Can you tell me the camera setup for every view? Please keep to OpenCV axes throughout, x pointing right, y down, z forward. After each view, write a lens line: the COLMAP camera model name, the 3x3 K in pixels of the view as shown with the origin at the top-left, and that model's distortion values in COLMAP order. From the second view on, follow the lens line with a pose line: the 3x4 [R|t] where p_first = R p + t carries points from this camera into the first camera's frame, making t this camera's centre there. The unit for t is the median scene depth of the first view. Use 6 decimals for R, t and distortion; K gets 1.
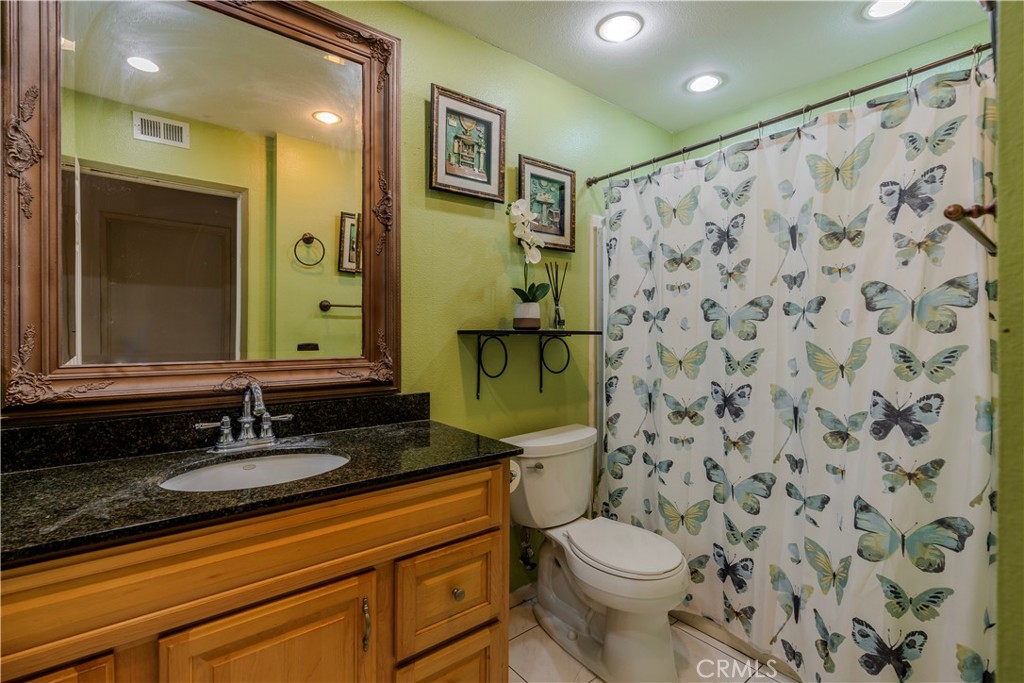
lens RADIAL K [[464.1, 0, 507.6], [0, 464.1, 338.4], [0, 0, 1]] dist [-0.002776, -0.000129]
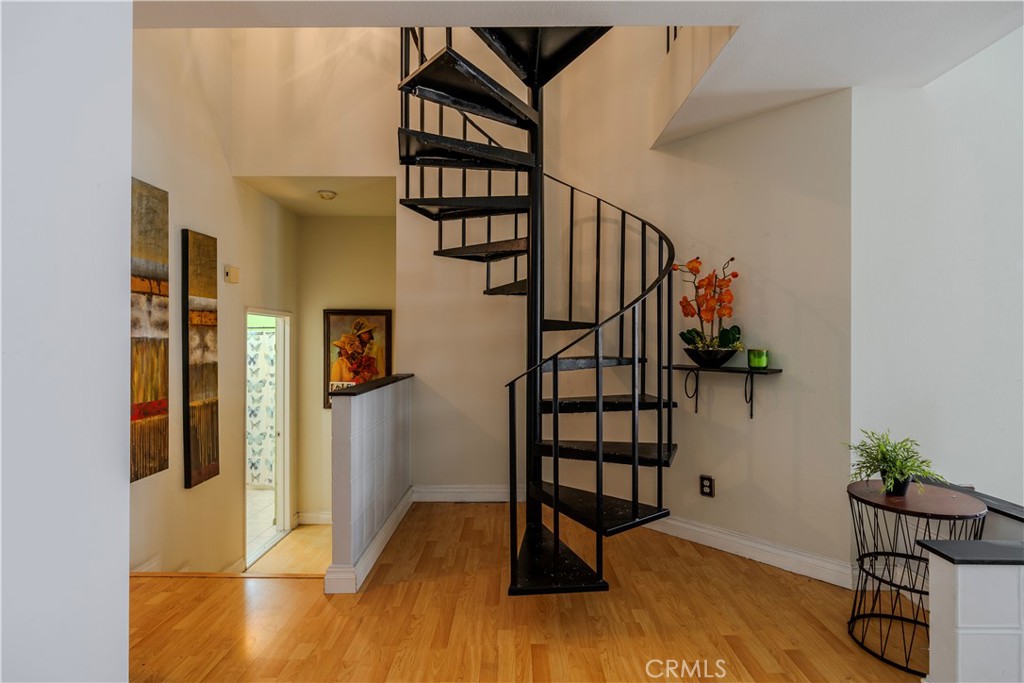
lens RADIAL K [[464.1, 0, 507.5], [0, 464.1, 341.0], [0, 0, 1]] dist [-0.002776, -0.000129]
pose [[0.631980, 0.007086, 0.774952, -0.918876], [-0.001073, 0.999965, -0.008268, -0.338596], [-0.774984, 0.004393, 0.631966, -2.444383]]
